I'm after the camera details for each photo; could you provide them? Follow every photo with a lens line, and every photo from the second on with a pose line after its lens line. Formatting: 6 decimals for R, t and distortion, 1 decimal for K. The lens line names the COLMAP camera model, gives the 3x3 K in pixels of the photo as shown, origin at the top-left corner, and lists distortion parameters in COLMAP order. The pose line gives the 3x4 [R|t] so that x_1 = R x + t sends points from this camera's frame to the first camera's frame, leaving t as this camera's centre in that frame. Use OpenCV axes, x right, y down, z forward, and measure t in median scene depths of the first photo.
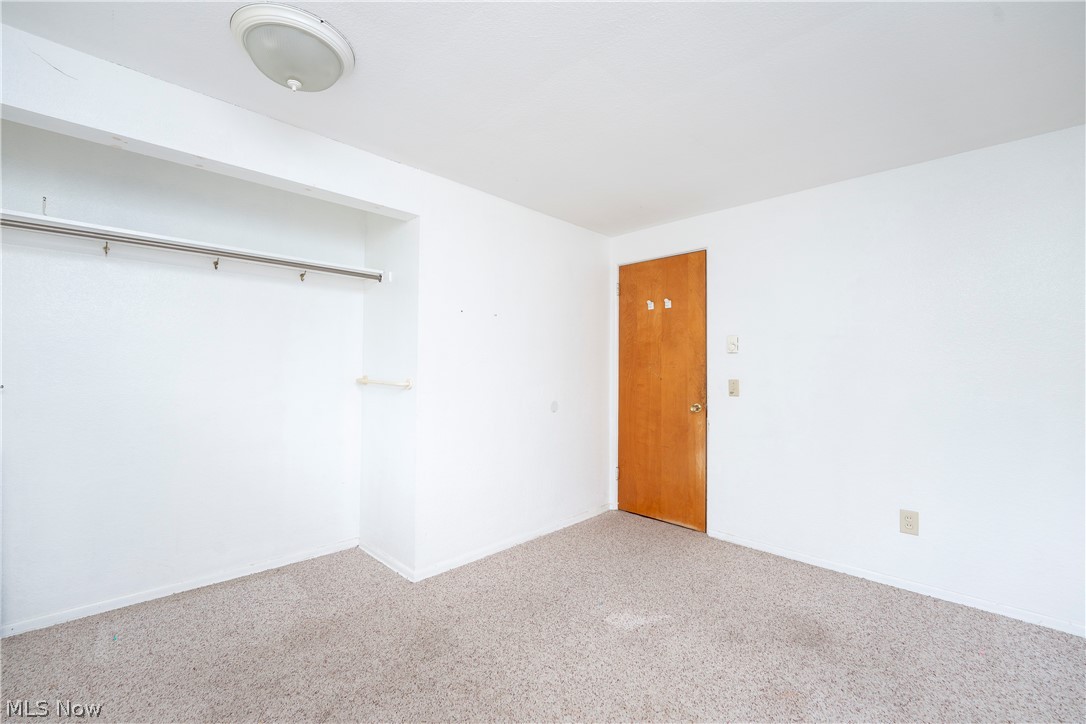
lens RADIAL K [[443.2, 0, 542.1], [0, 443.2, 372.6], [0, 0, 1]] dist [-0.004090, 0.000147]
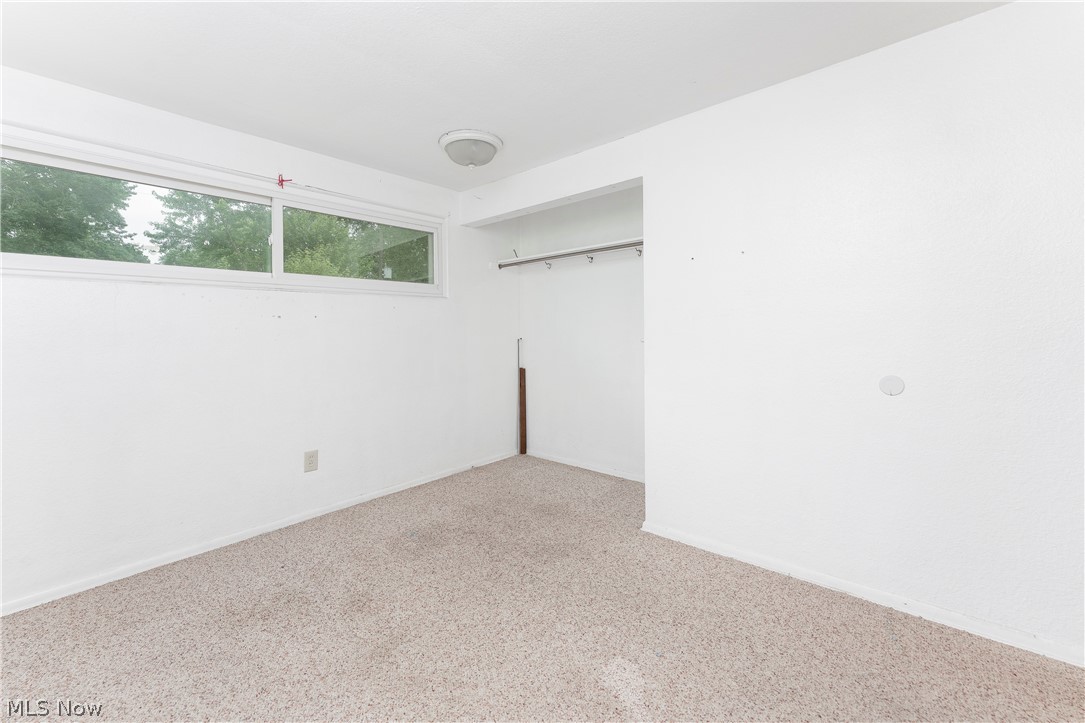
lens RADIAL K [[442.7, 0, 541.5], [0, 442.7, 349.9], [0, 0, 1]] dist [-0.004090, 0.000147]
pose [[0.062031, 0.025343, -0.997752, 0.834940], [0.014198, 0.999554, 0.026271, 0.020395], [0.997973, -0.015796, 0.061643, 0.808776]]
